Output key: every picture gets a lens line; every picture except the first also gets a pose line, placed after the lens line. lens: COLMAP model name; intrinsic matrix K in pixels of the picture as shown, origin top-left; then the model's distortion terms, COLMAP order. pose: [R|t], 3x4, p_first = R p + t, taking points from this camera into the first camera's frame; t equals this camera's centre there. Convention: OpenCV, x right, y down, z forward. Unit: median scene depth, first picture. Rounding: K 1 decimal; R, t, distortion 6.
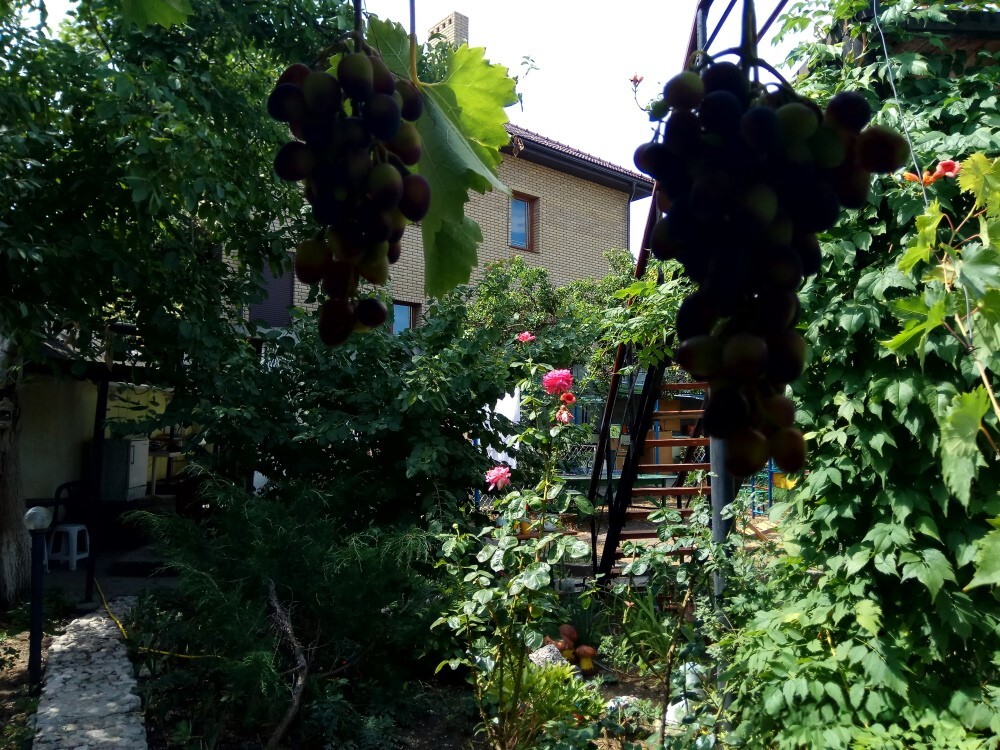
lens RADIAL K [[751.9, 0, 502.1], [0, 751.9, 377.4], [0, 0, 1]] dist [0.097983, -0.171190]
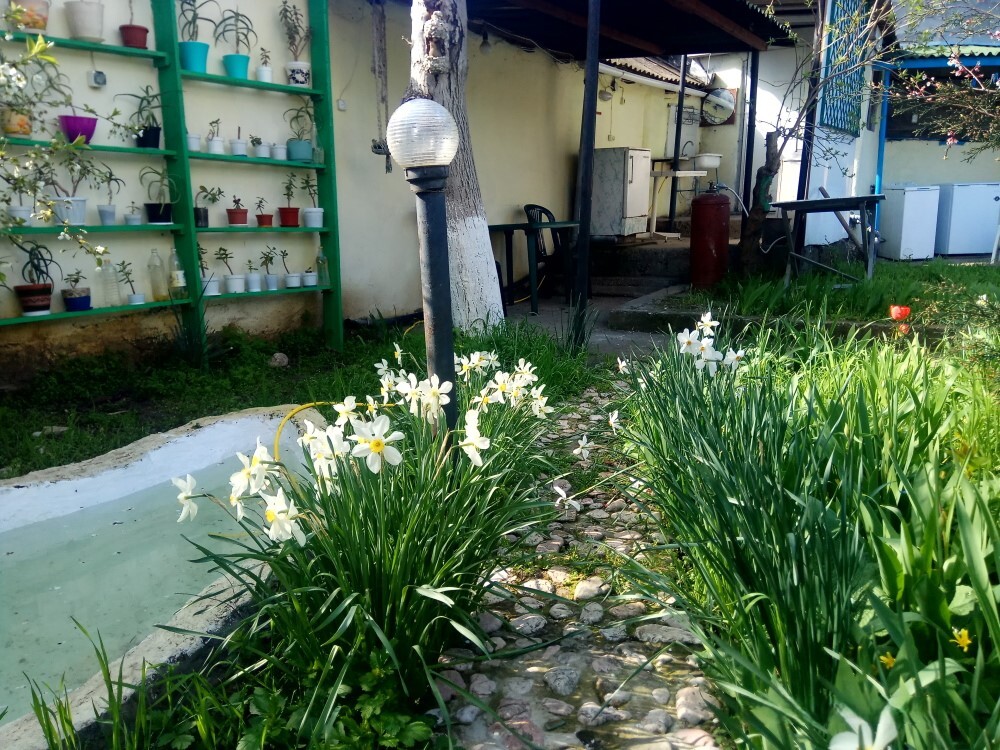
lens RADIAL K [[751.9, 0, 502.1], [0, 751.9, 377.4], [0, 0, 1]] dist [0.097983, -0.171190]
pose [[0.826178, 0.102028, -0.554094, -0.165015], [0.064047, 0.960084, 0.272282, 0.085180], [0.559757, -0.260441, 0.786665, 0.311185]]
